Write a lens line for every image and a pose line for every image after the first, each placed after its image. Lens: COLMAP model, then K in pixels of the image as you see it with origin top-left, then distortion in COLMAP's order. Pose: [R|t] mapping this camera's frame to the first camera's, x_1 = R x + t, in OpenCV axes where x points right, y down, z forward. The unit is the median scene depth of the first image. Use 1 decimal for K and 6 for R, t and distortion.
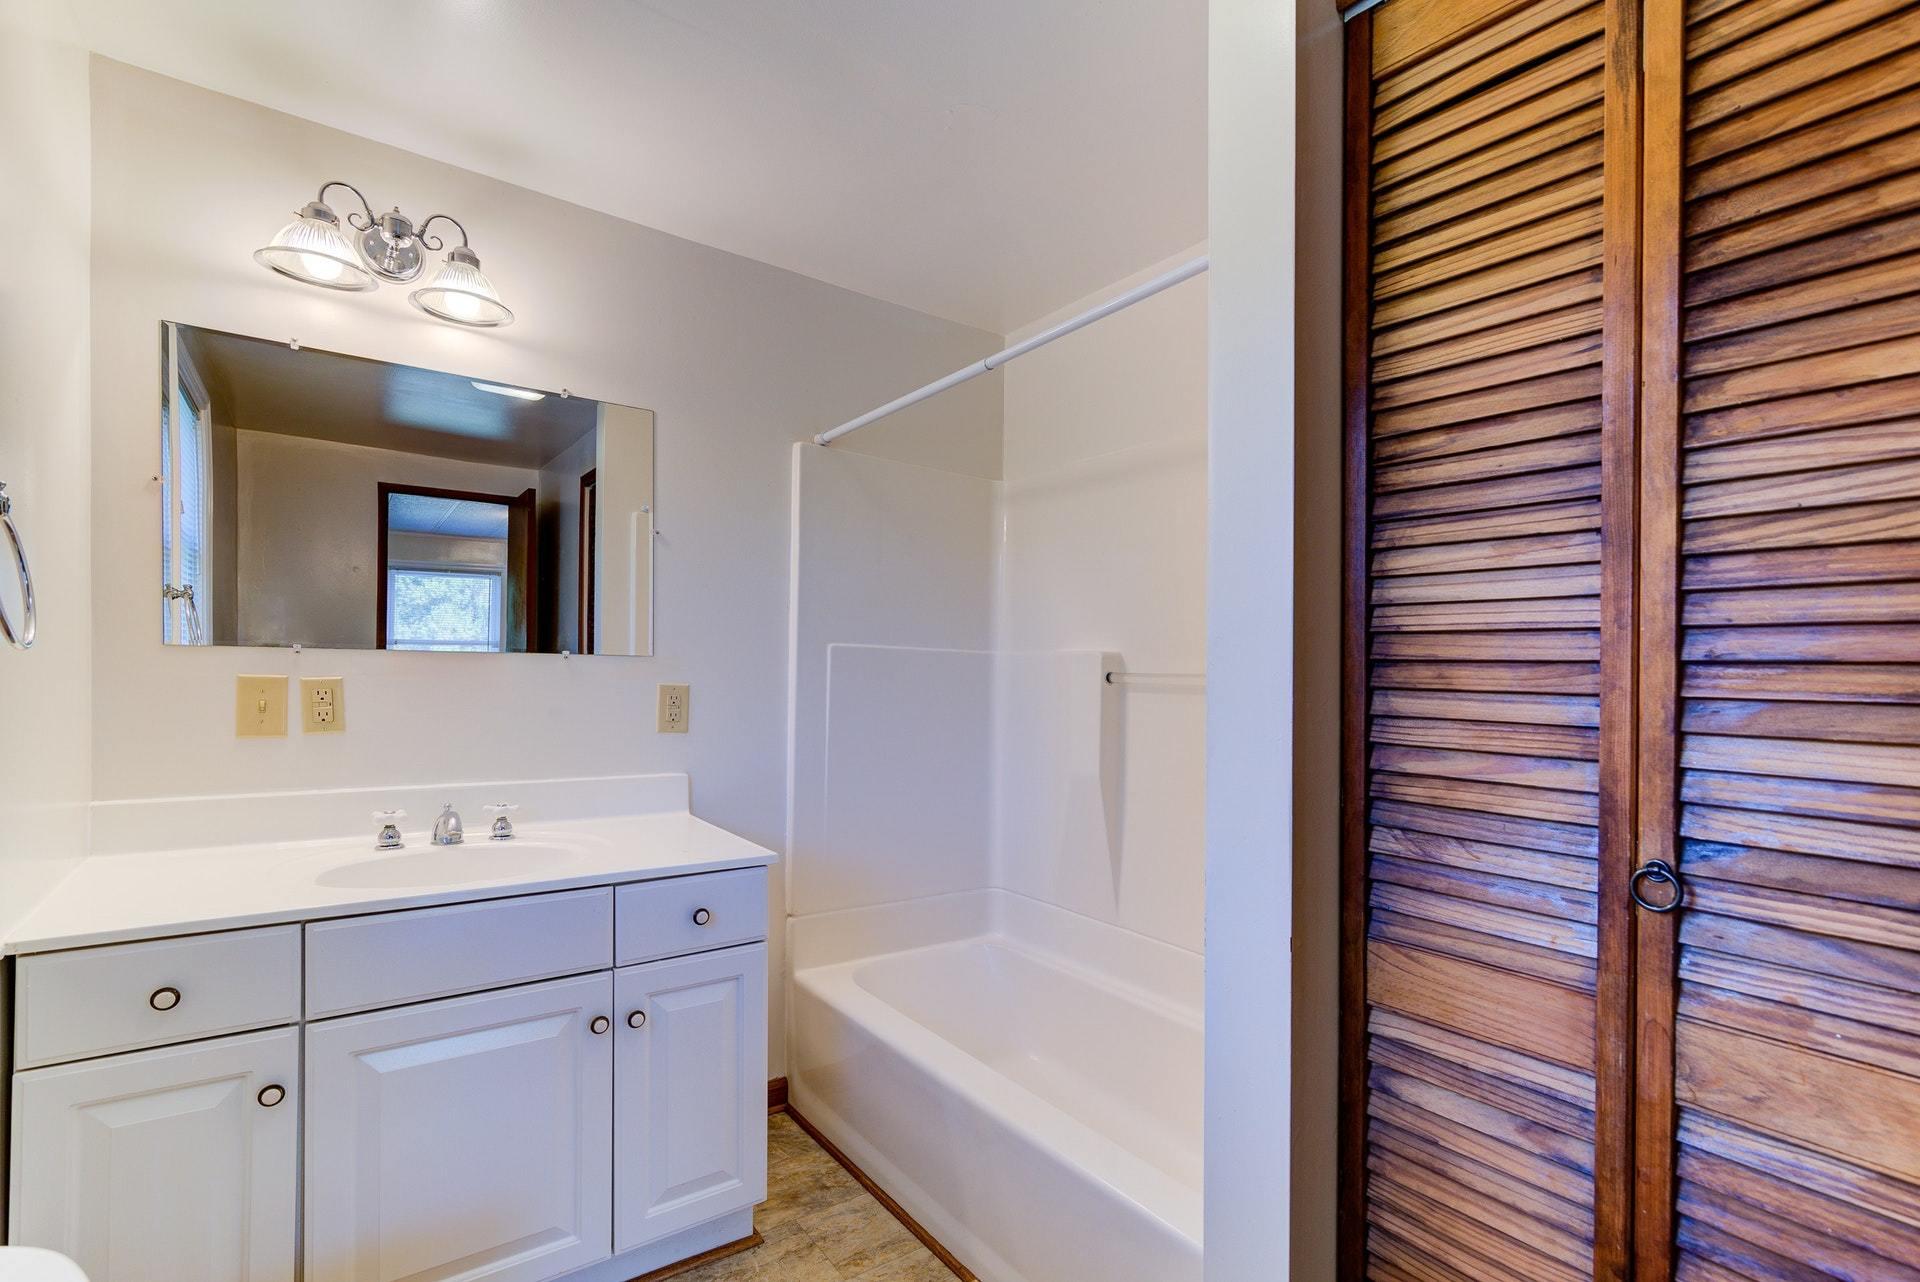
lens RADIAL K [[882.1, 0, 959.0], [0, 882.1, 693.6], [0, 0, 1]] dist [-0.001396, -0.000418]
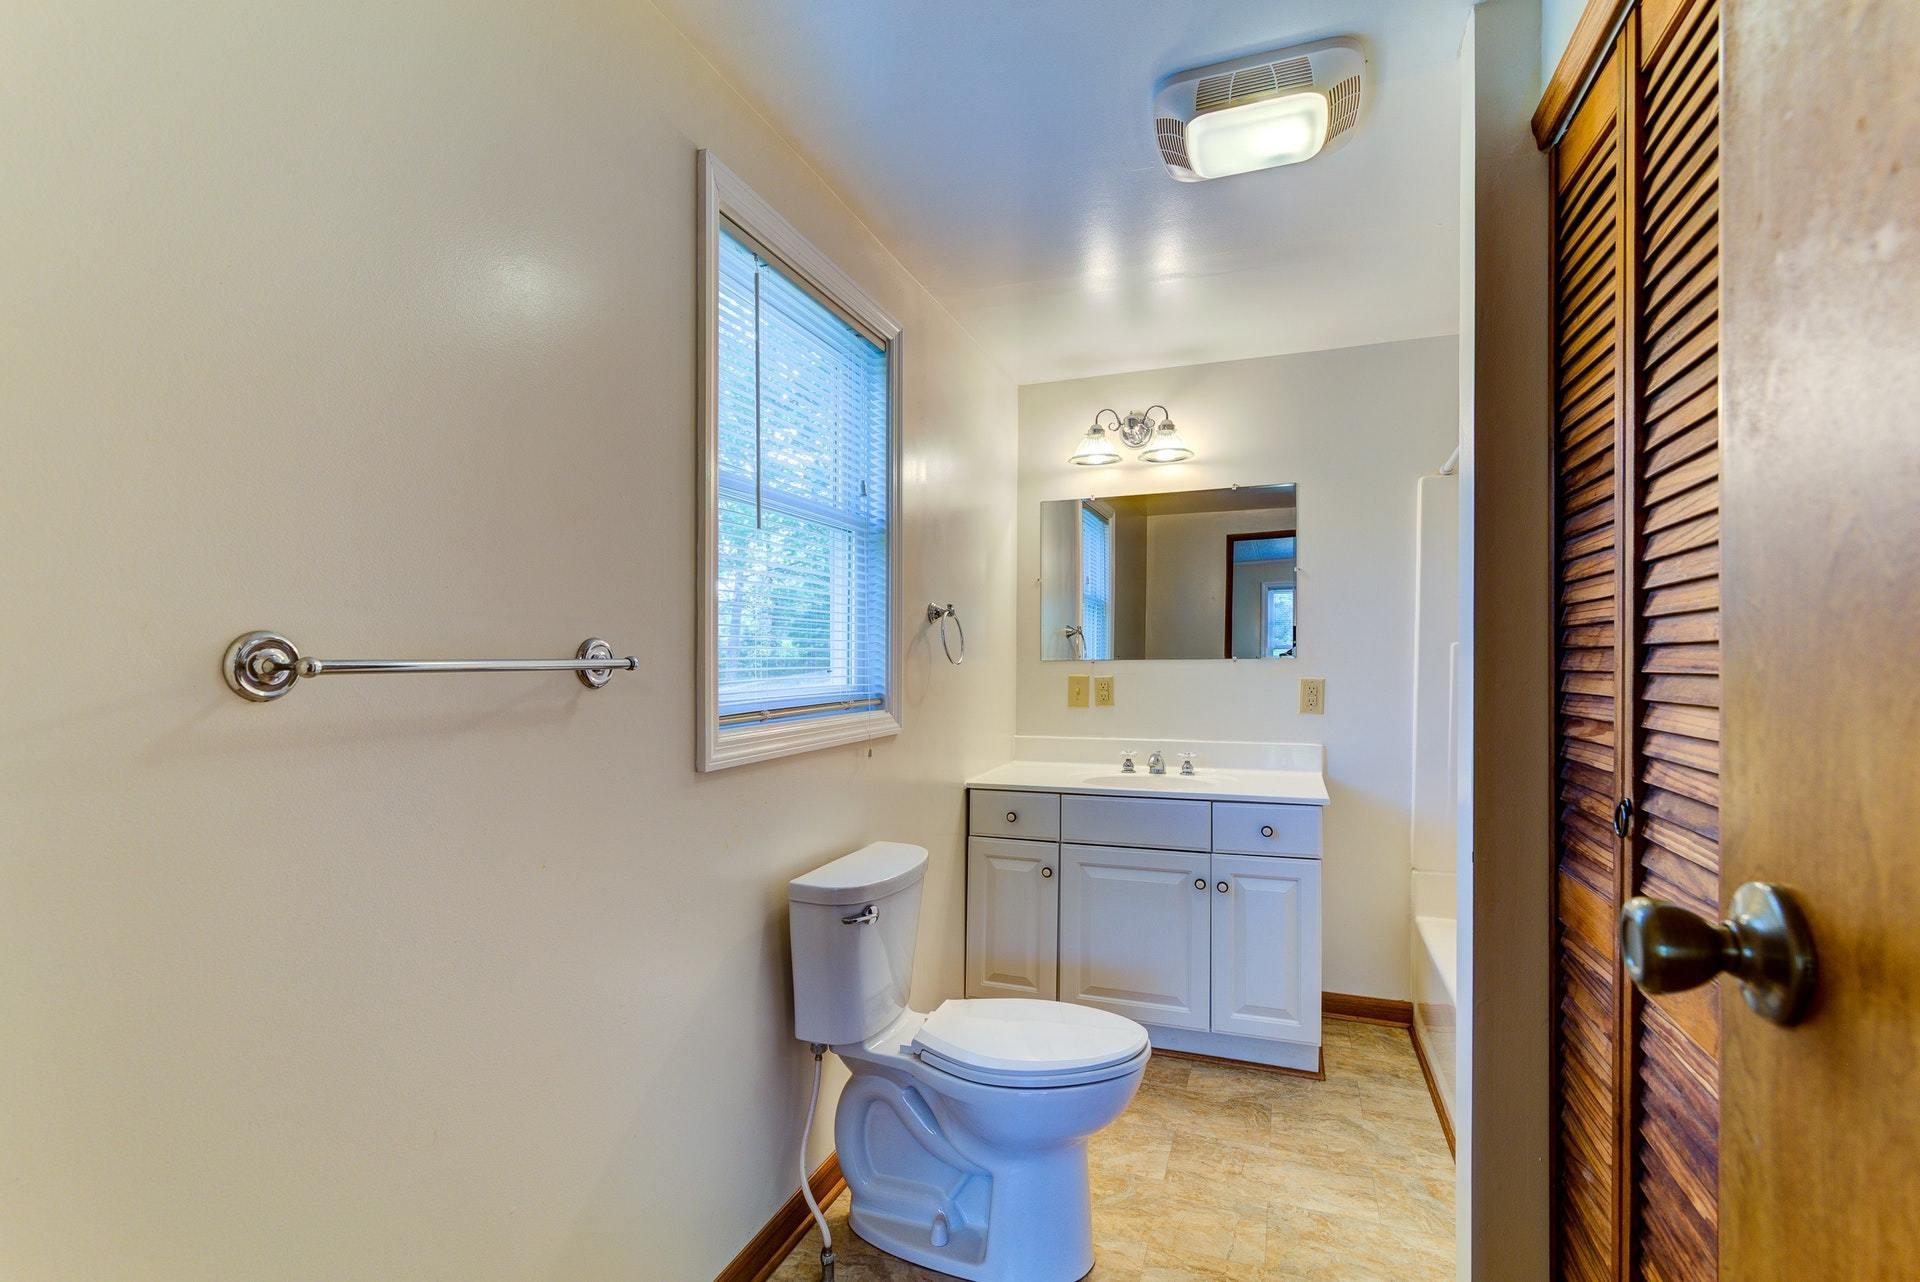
lens RADIAL K [[872.6, 0, 956.6], [0, 872.6, 664.5], [0, 0, 1]] dist [0.000895, 0.000525]
pose [[0.548713, -0.023279, -0.835687, 0.630476], [-0.005674, 0.999486, -0.031567, 0.016704], [0.835992, 0.022063, 0.548298, -0.251875]]
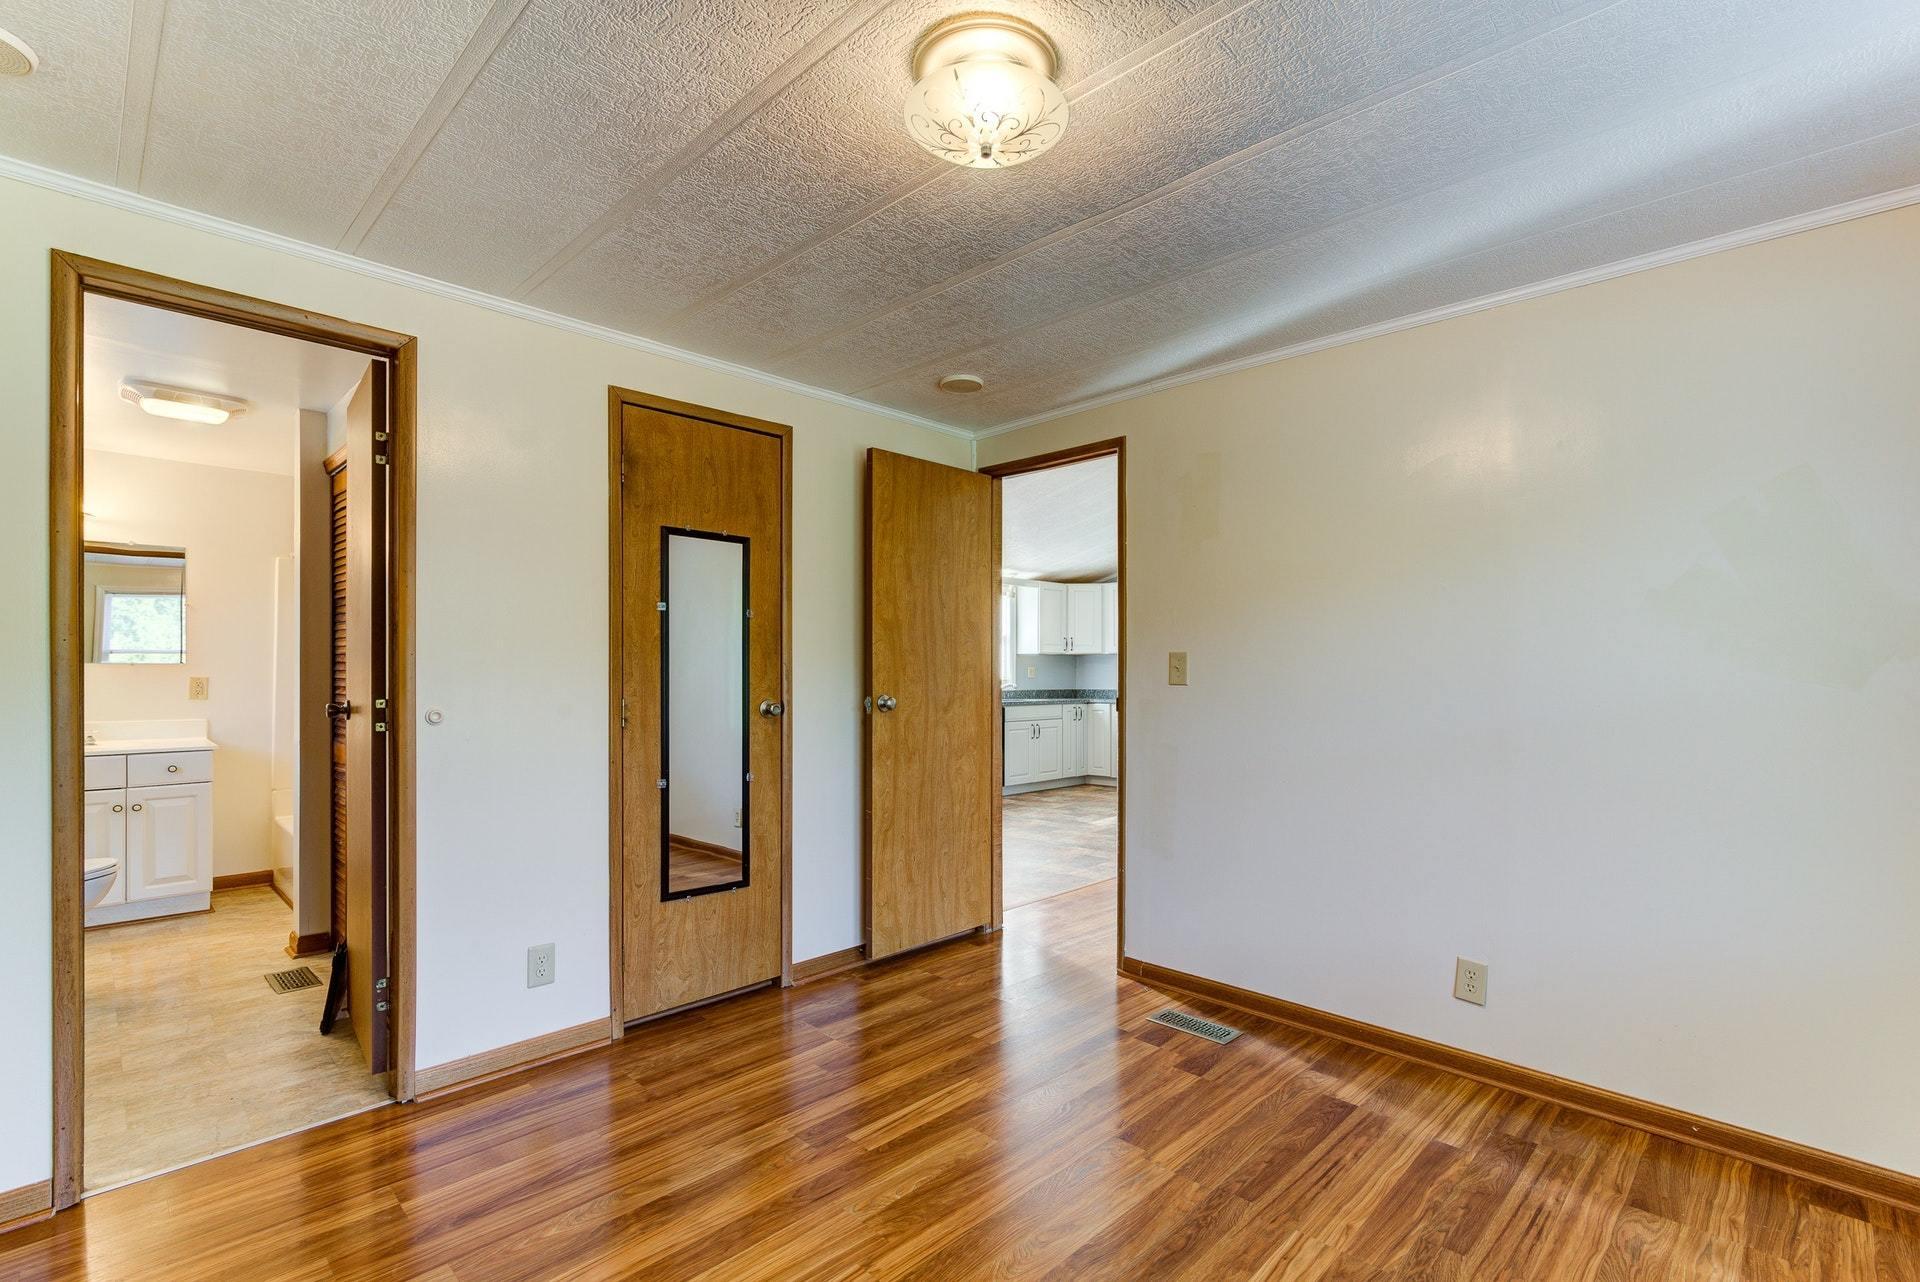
lens RADIAL K [[872.6, 0, 956.6], [0, 872.6, 664.5], [0, 0, 1]] dist [0.000895, 0.000525]
pose [[0.988116, -0.026356, 0.151435, 1.418187], [0.030718, 0.999176, -0.026540, 0.088527], [-0.150610, 0.030876, 0.988111, -1.642488]]
